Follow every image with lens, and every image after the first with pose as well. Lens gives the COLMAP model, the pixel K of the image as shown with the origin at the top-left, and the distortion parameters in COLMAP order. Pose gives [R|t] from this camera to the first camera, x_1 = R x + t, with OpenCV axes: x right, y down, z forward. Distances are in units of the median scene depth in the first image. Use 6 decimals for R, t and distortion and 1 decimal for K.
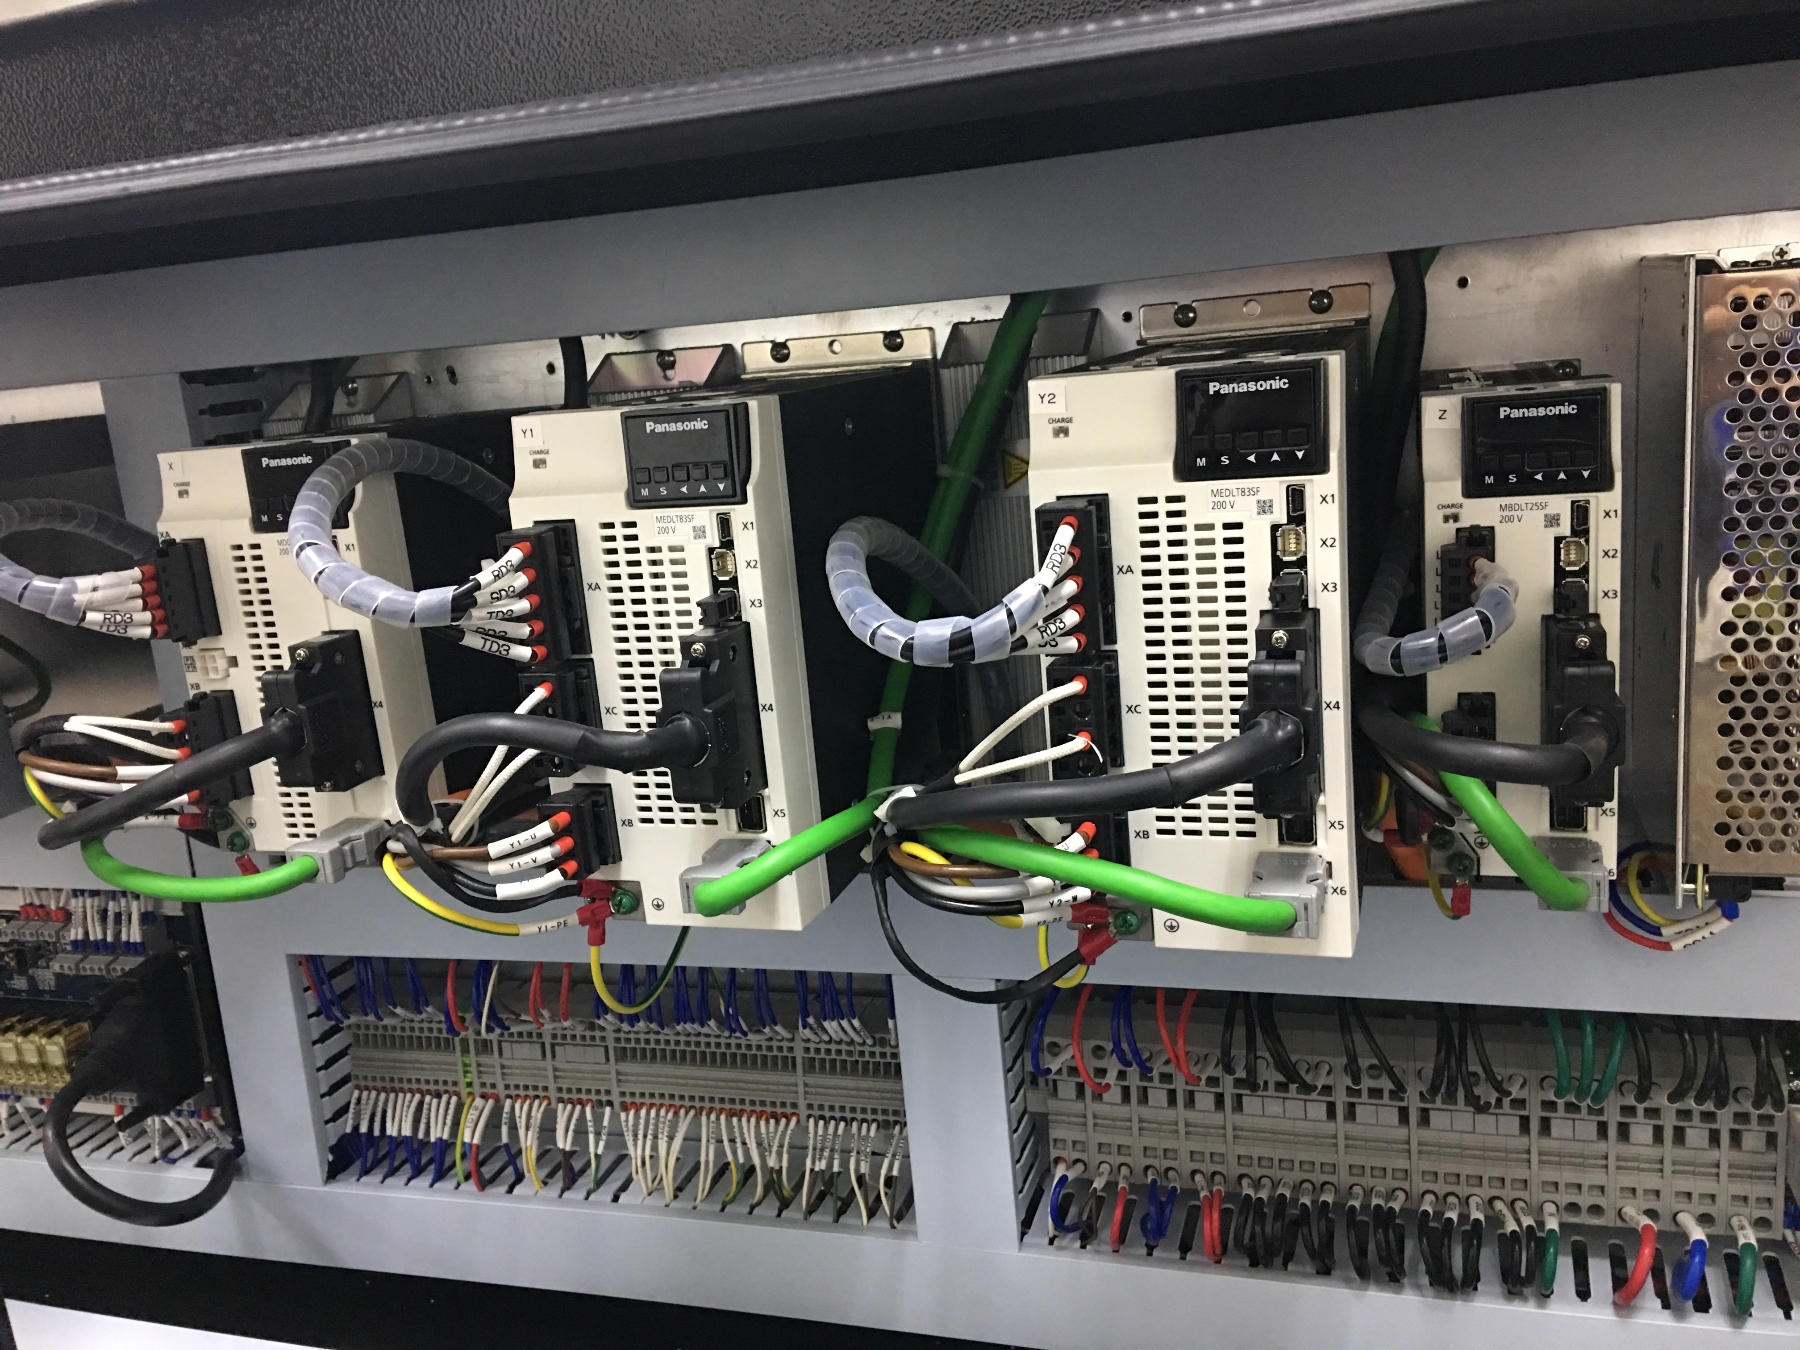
lens RADIAL K [[1529.9, 0, 901.2], [0, 1529.9, 662.2], [0, 0, 1]] dist [0.127521, -0.200871]
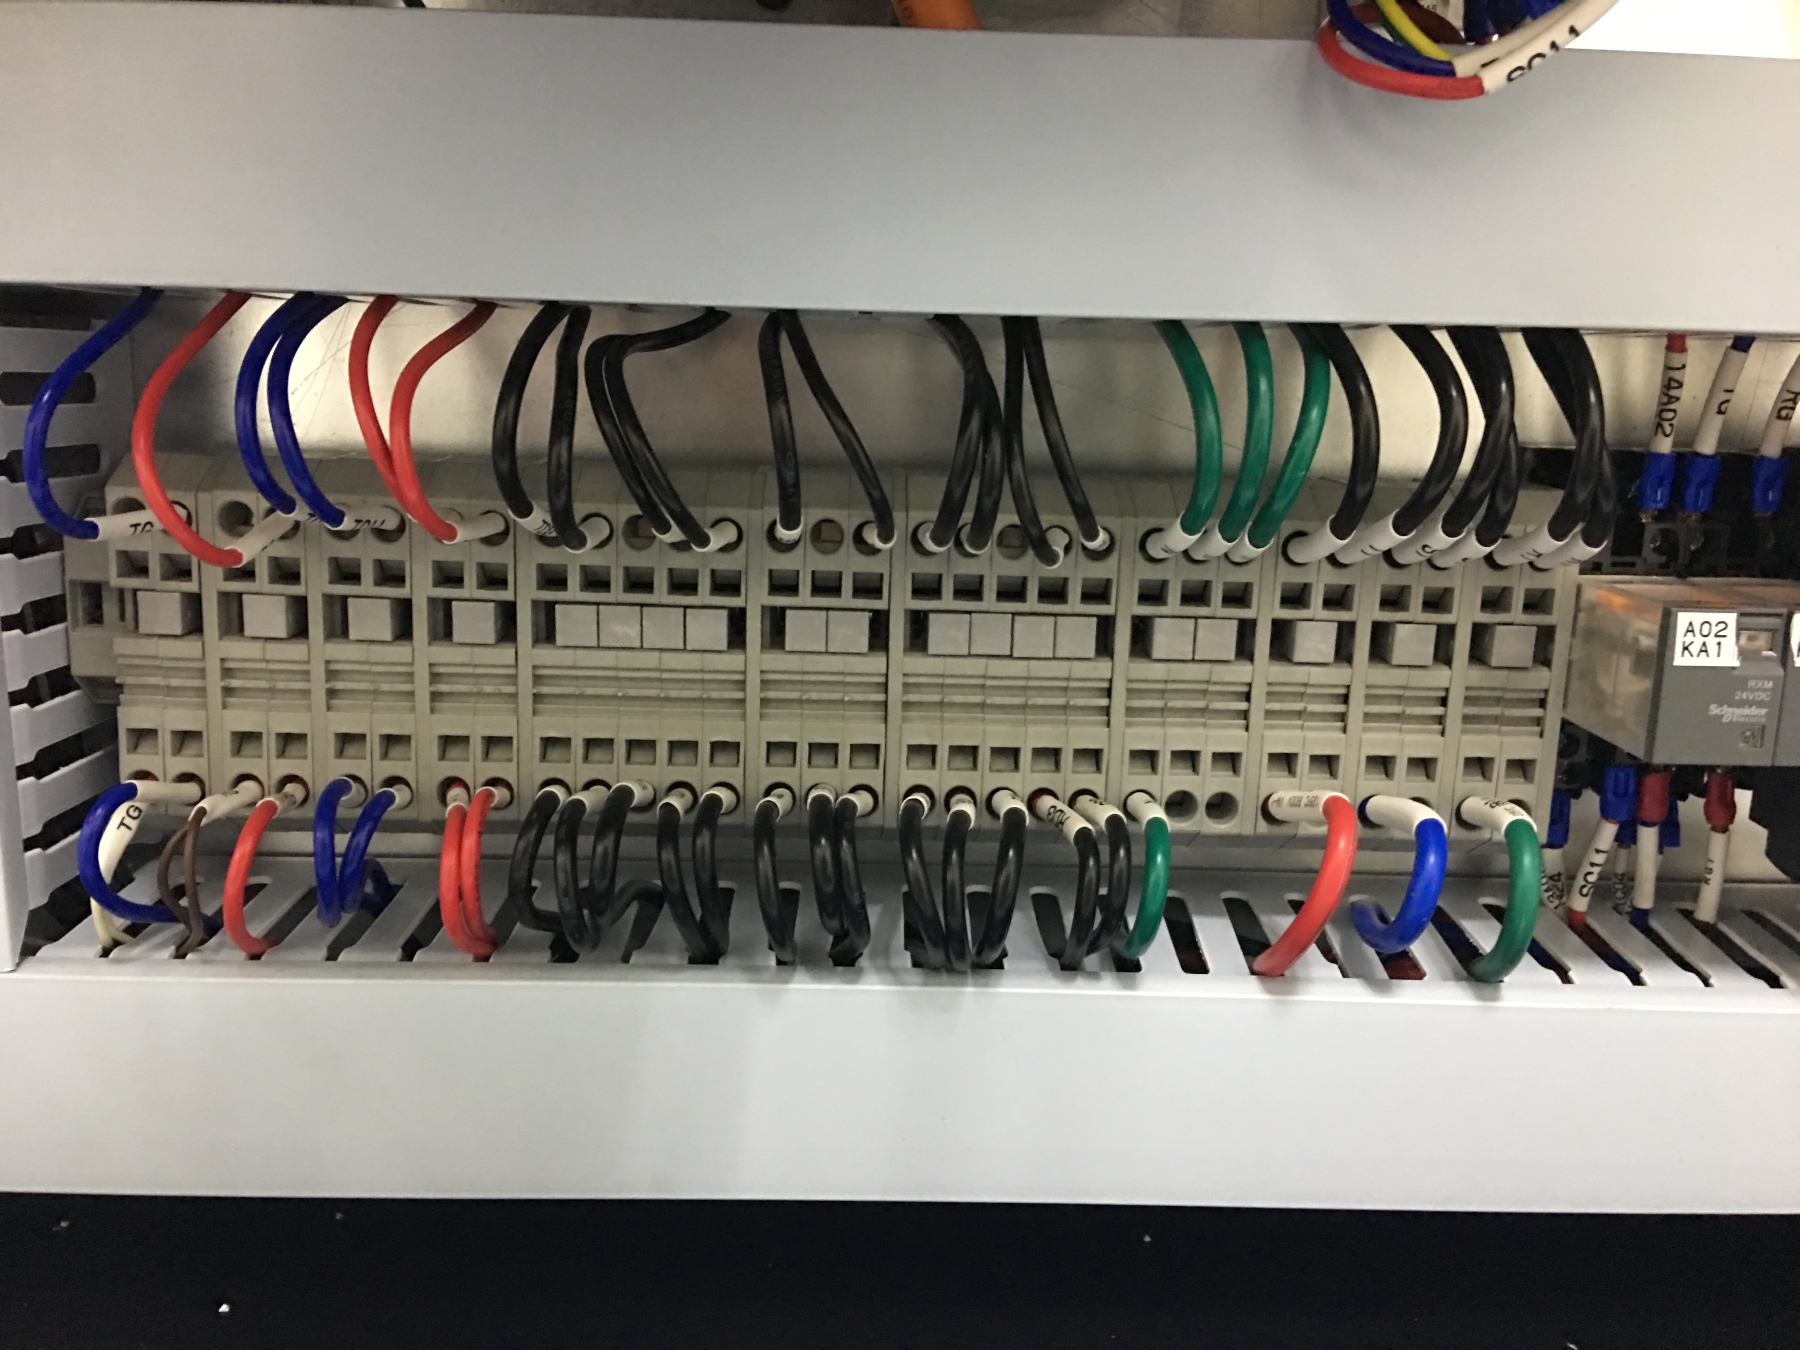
lens RADIAL K [[1527.2, 0, 905.0], [0, 1527.2, 673.7], [0, 0, 1]] dist [0.106813, -0.143687]
pose [[0.939270, 0.040822, 0.340742, 0.156932], [-0.042788, 0.999083, -0.001746, 0.286765], [-0.340501, -0.012939, 0.940155, 0.511123]]
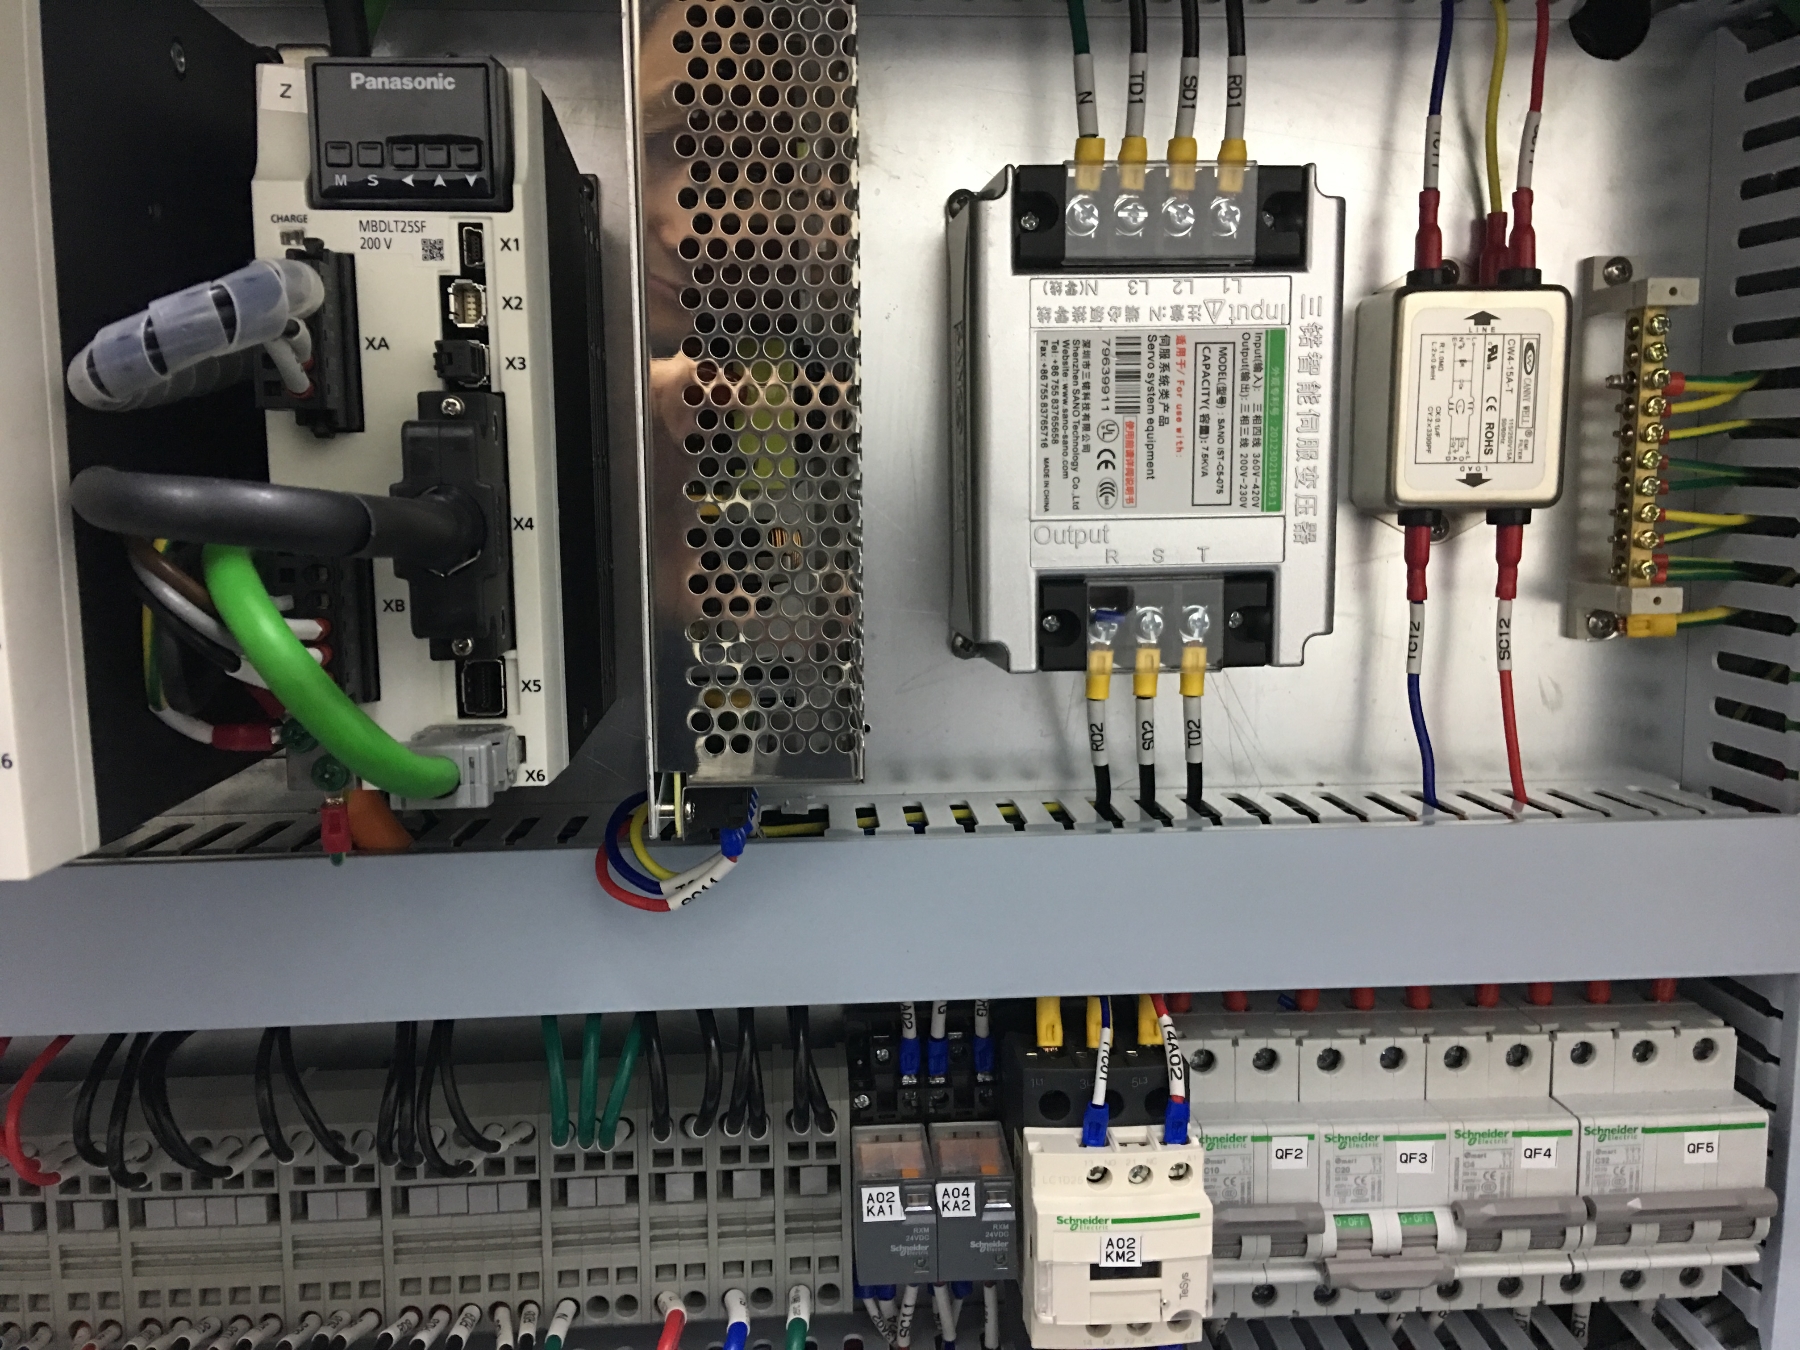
lens RADIAL K [[1529.9, 0, 901.2], [0, 1529.9, 662.2], [0, 0, 1]] dist [0.127521, -0.200871]
pose [[0.924988, 0.035093, 0.378373, 0.251169], [0.006305, 0.994172, -0.107622, 0.117124], [-0.379945, 0.101935, 0.919375, 0.216088]]
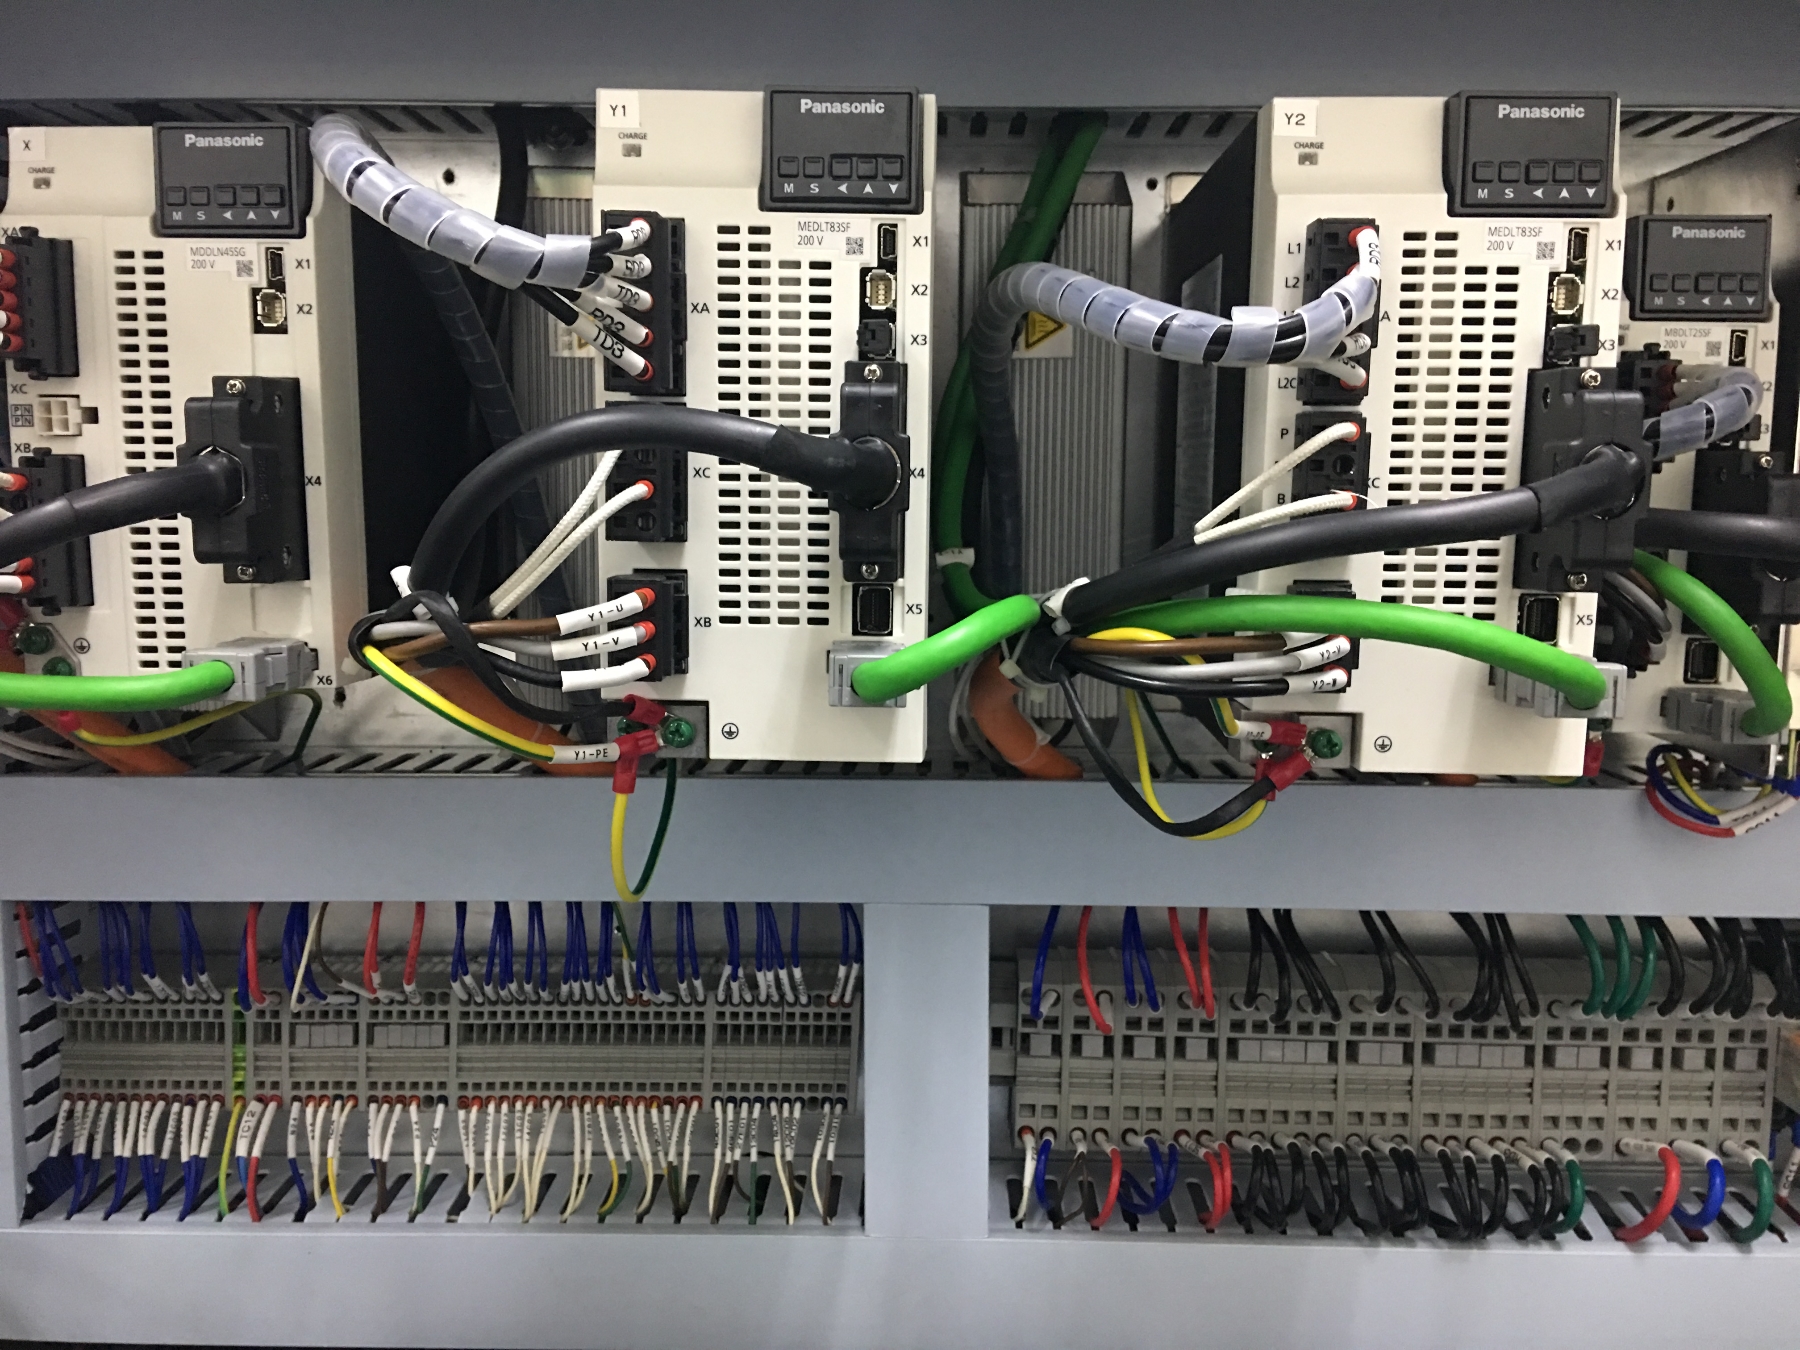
lens RADIAL K [[1529.9, 0, 901.2], [0, 1529.9, 662.2], [0, 0, 1]] dist [0.127521, -0.200871]
pose [[0.952381, 0.064351, 0.298042, -0.243334], [-0.032227, 0.993245, -0.111475, 0.161895], [-0.303202, 0.096562, 0.948021, 0.174711]]
